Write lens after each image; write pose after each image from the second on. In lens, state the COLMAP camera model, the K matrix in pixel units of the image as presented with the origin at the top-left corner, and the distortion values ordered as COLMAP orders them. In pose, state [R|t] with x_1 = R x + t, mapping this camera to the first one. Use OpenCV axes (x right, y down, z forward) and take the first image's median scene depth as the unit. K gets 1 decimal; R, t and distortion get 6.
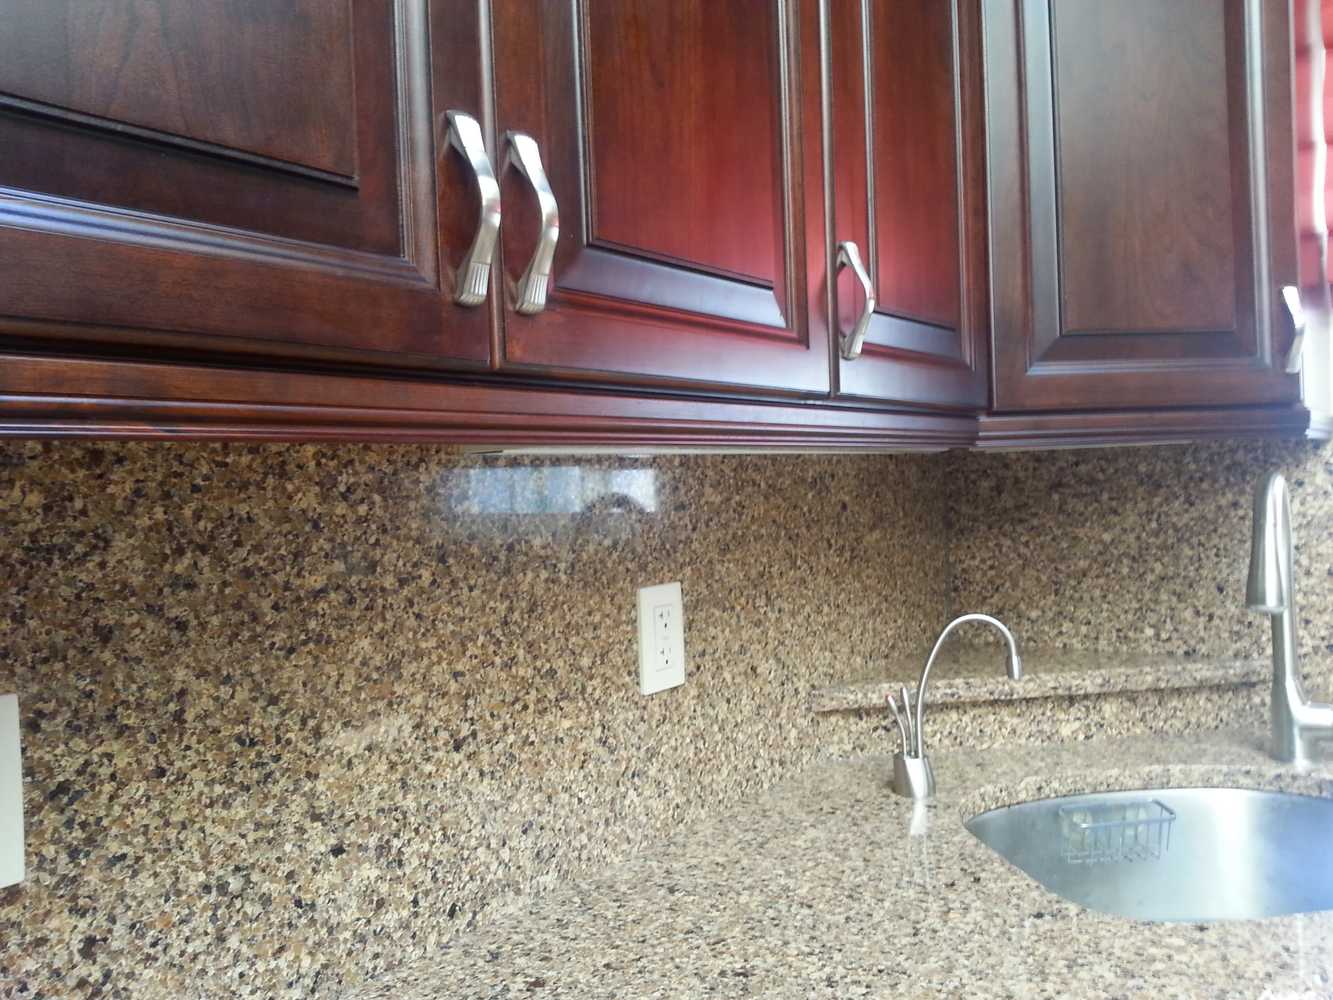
lens RADIAL K [[1079.6, 0, 670.8], [0, 1079.6, 488.7], [0, 0, 1]] dist [0.081524, -0.127714]
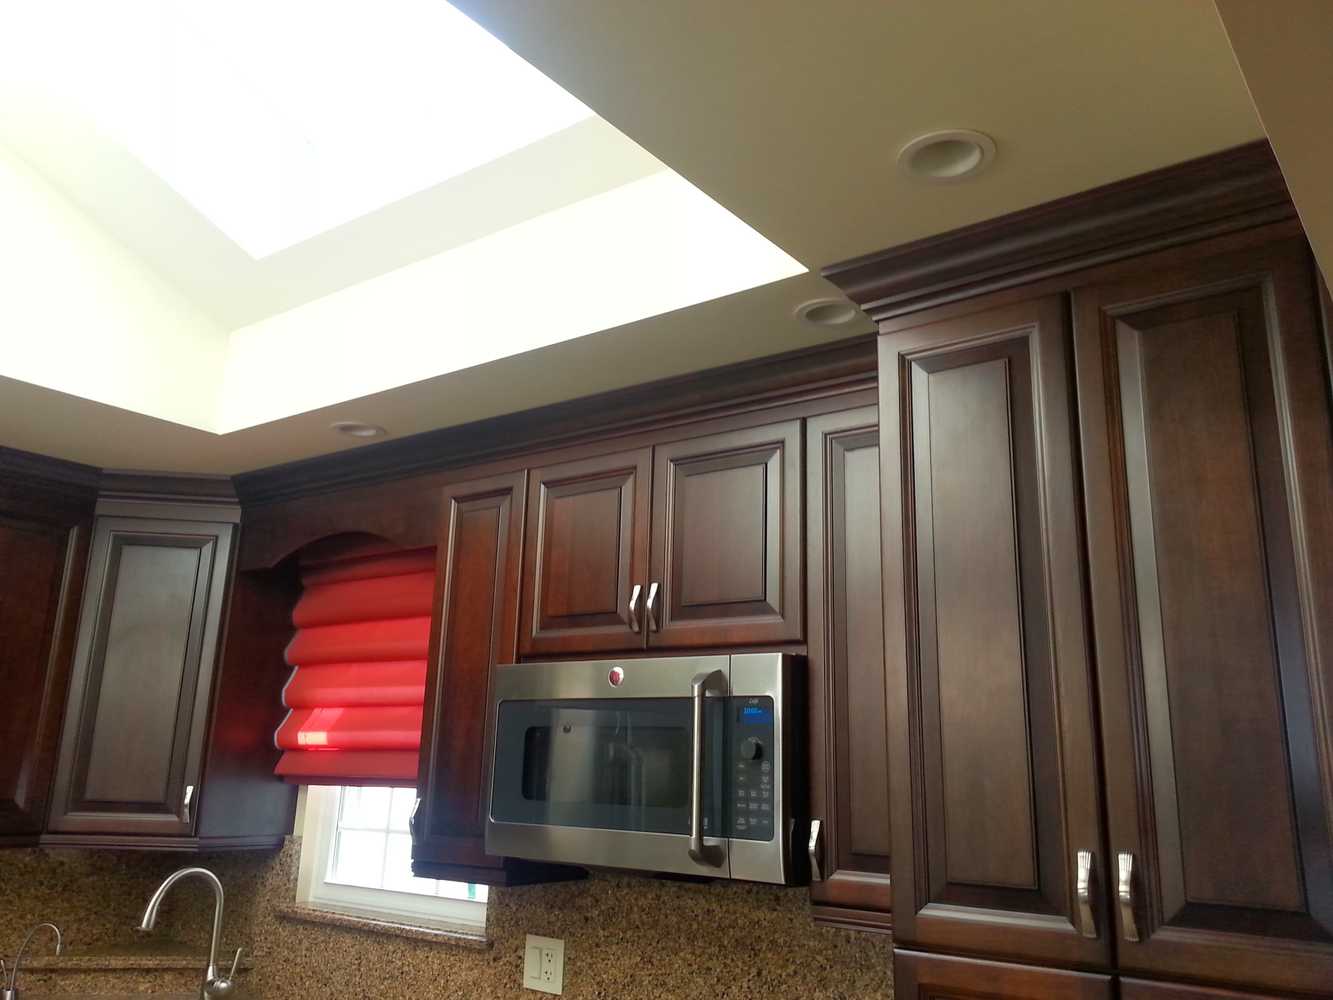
lens RADIAL K [[1079.6, 0, 679.2], [0, 1079.6, 483.1], [0, 0, 1]] dist [0.081524, -0.127714]
pose [[0.997821, 0.063462, -0.018030, 1.629023], [-0.065965, 0.964170, -0.256954, -0.279076], [0.001077, 0.257584, 0.966255, -1.472258]]
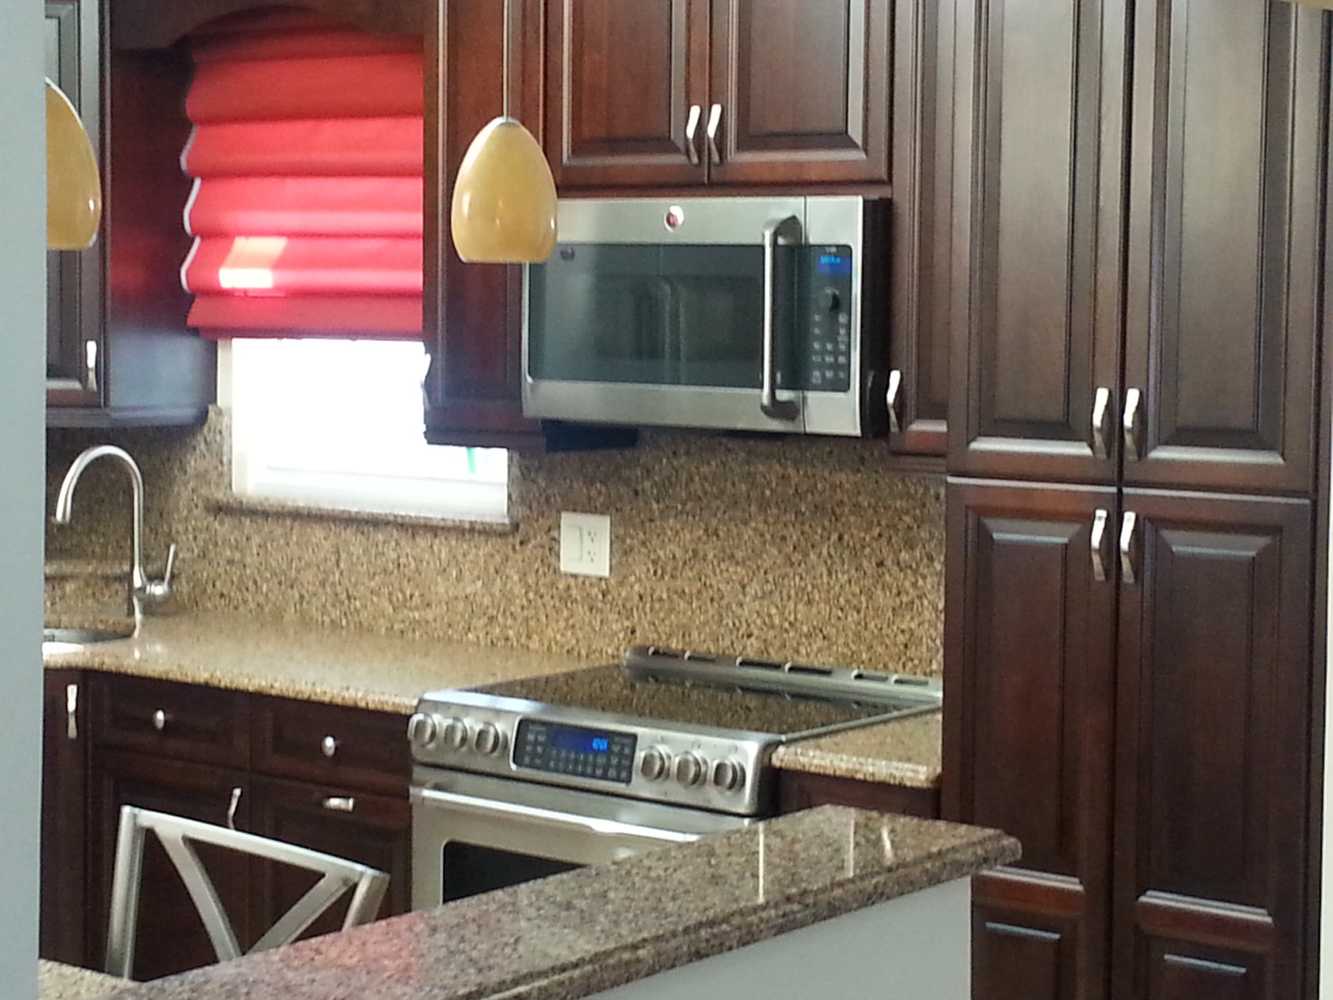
lens RADIAL K [[2717.0, 0, 679.6], [0, 2717.0, 457.3], [0, 0, 1]] dist [0.005196, 0.000000]
pose [[0.998479, 0.053388, -0.013771, 1.594020], [-0.052466, 0.996800, 0.060311, -0.315982], [0.016947, -0.059496, 0.998085, -3.430663]]
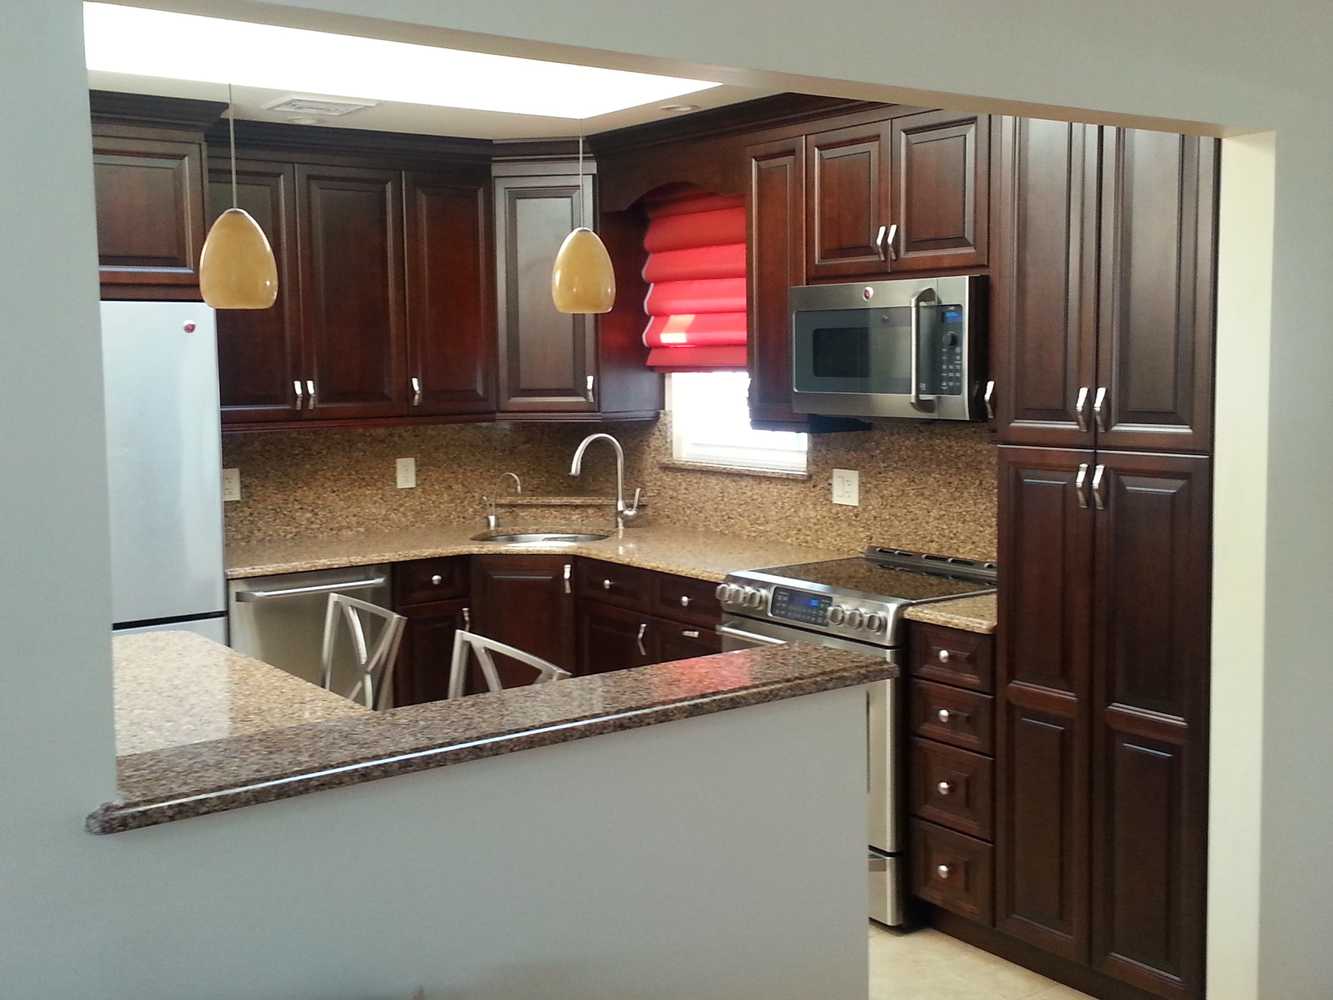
lens RADIAL K [[1494.1, 0, 676.3], [0, 1494.1, 482.8], [0, 0, 1]] dist [0.068567, 0.000000]
pose [[0.954000, 0.053918, -0.294918, 2.132427], [-0.026381, 0.994977, 0.096566, -0.304768], [0.298643, -0.084344, 0.950631, -3.165845]]
